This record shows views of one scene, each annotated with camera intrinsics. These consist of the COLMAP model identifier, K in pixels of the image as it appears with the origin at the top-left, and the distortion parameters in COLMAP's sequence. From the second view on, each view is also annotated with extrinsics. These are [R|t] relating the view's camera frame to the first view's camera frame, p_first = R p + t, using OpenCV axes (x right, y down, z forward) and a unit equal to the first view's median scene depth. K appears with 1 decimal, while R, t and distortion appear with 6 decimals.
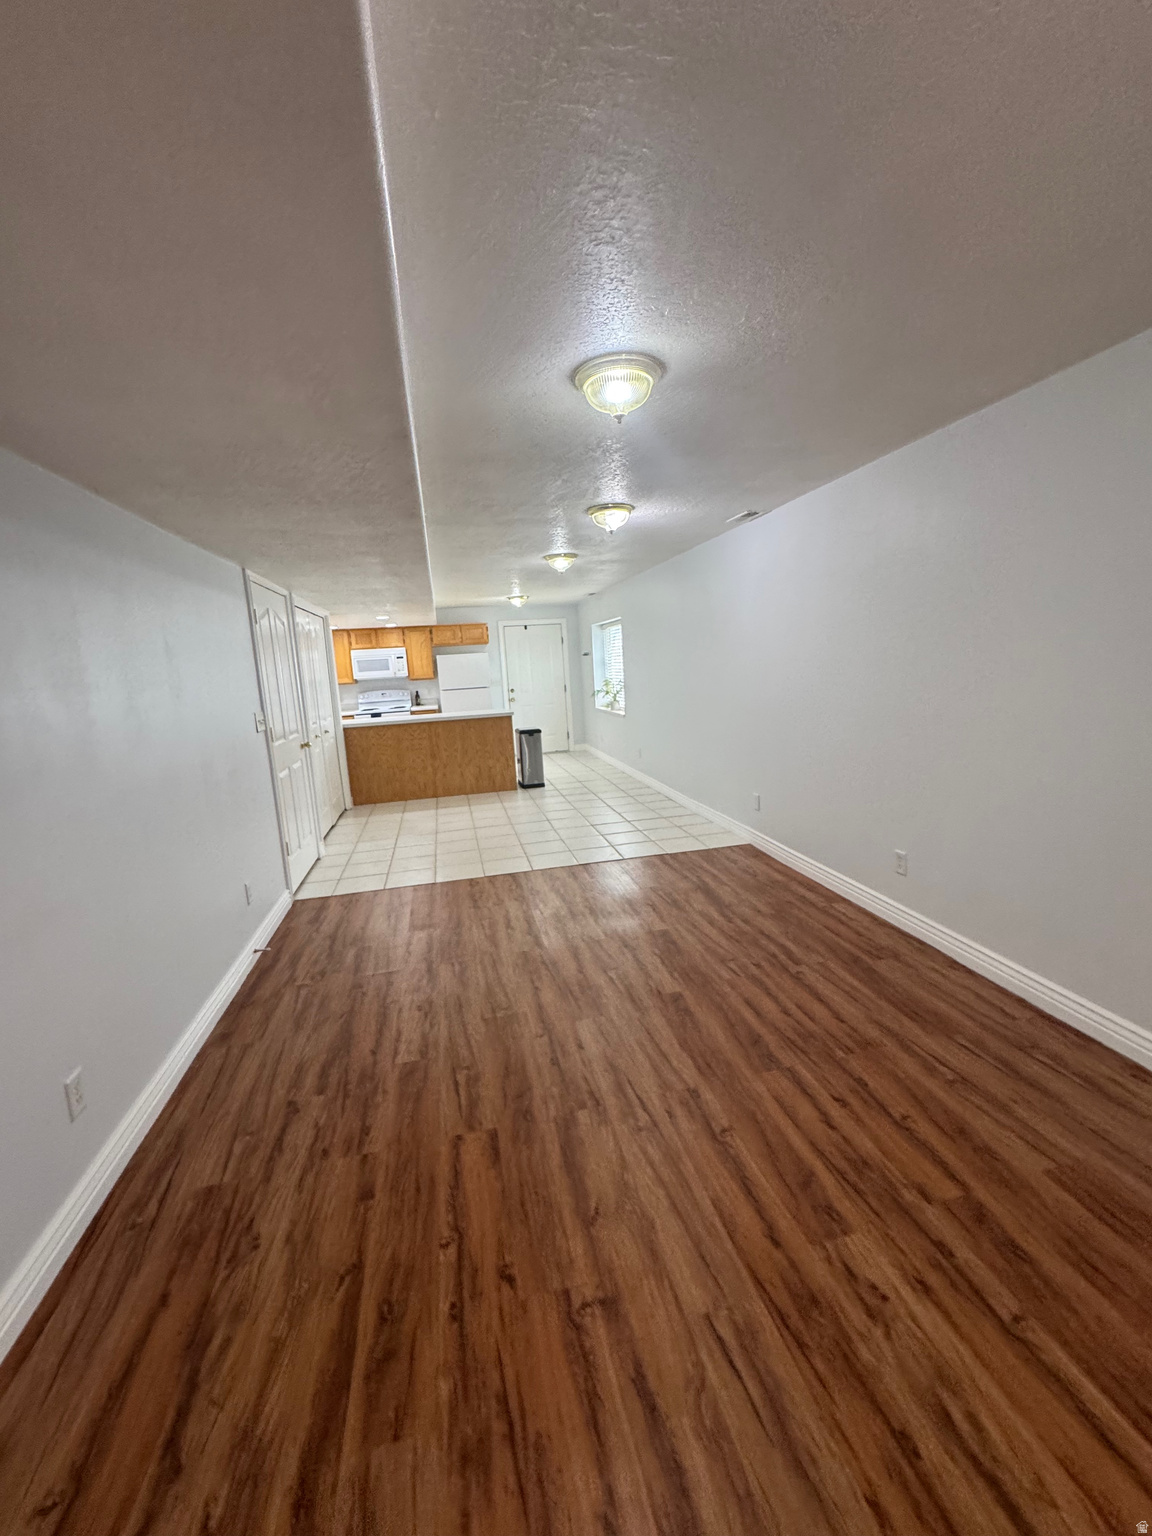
lens RADIAL K [[616.8, 0, 569.5], [0, 616.8, 761.8], [0, 0, 1]] dist [-0.004816, 0.000880]
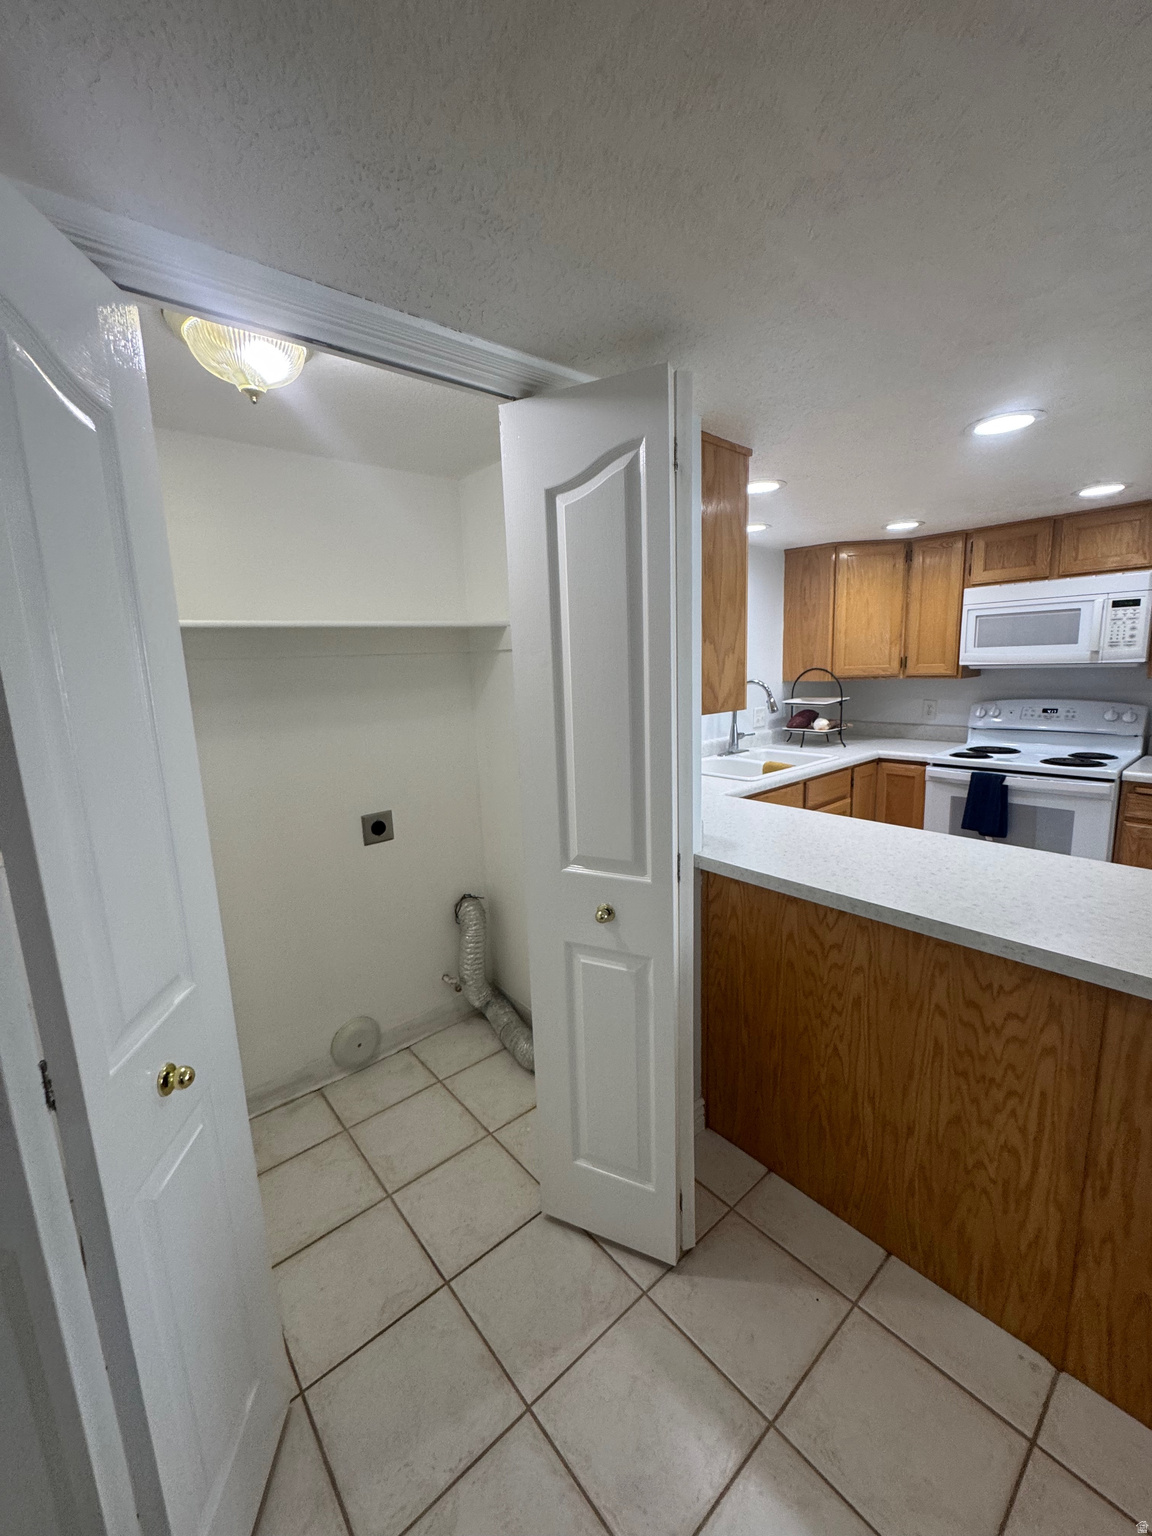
lens RADIAL K [[616.8, 0, 584.1], [0, 616.8, 767.6], [0, 0, 1]] dist [-0.004816, 0.000880]
pose [[0.484158, 0.186221, -0.854934, -0.126259], [-0.129975, 0.981556, 0.140195, -0.095892], [0.865273, 0.043244, 0.499432, 0.612020]]
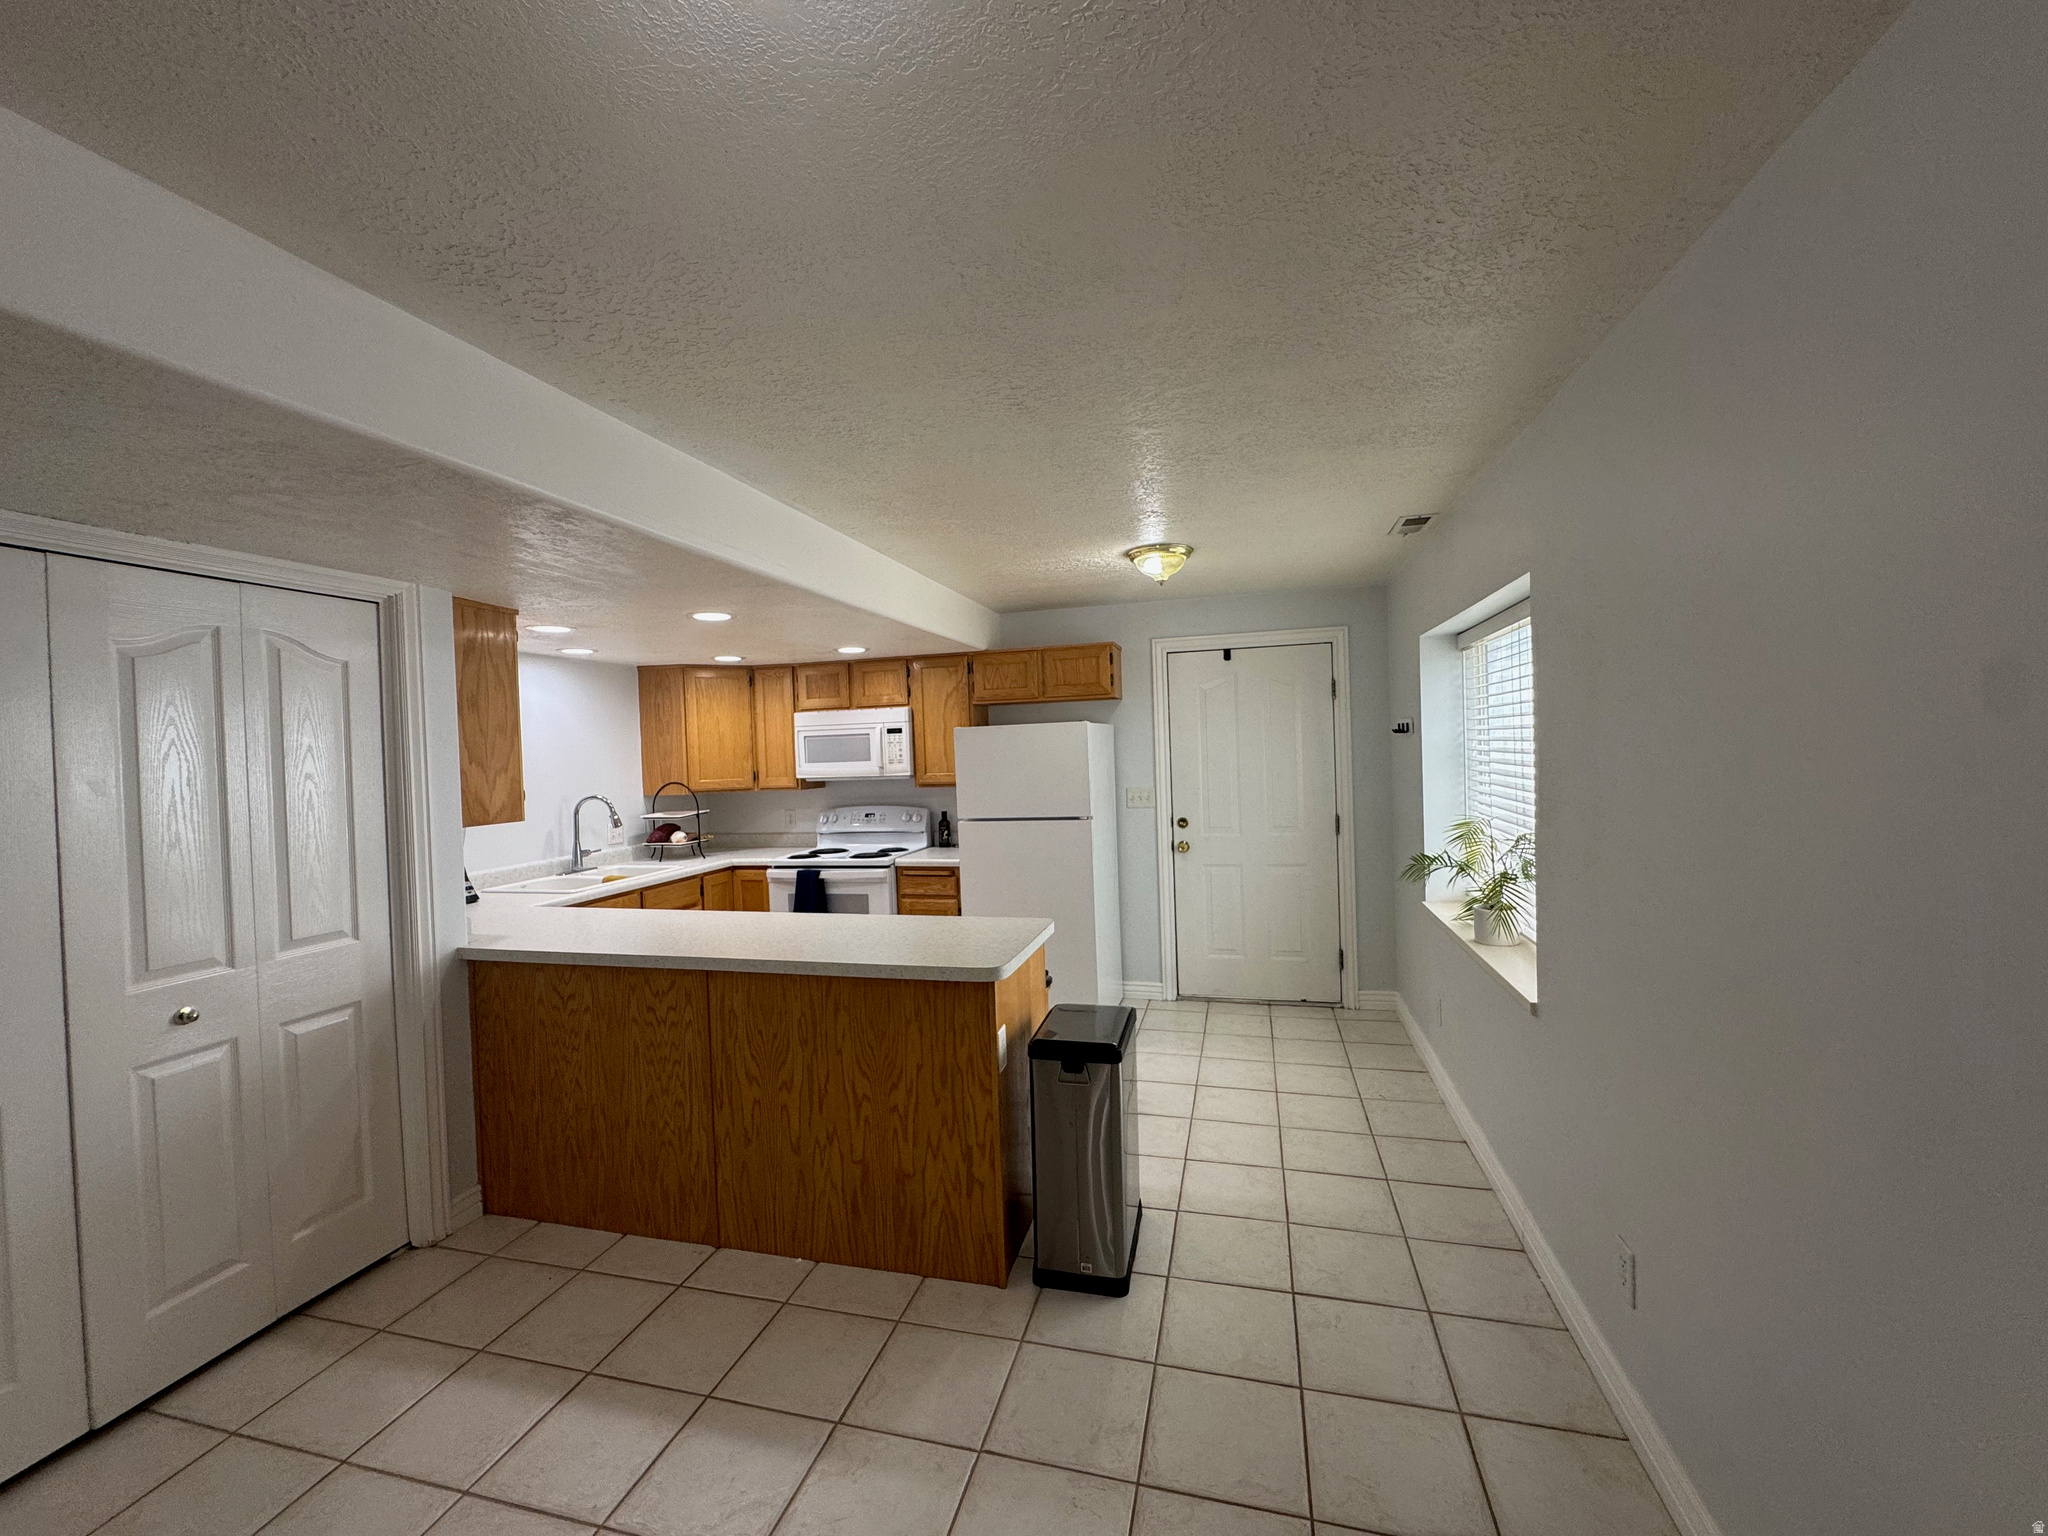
lens RADIAL K [[822.4, 0, 1020.4], [0, 822.4, 766.7], [0, 0, 1]] dist [-0.004816, 0.000880]
pose [[0.892880, 0.032965, -0.449086, 0.045084], [-0.086574, 0.991278, -0.099363, -0.099158], [0.441894, 0.127598, 0.887946, 0.557811]]
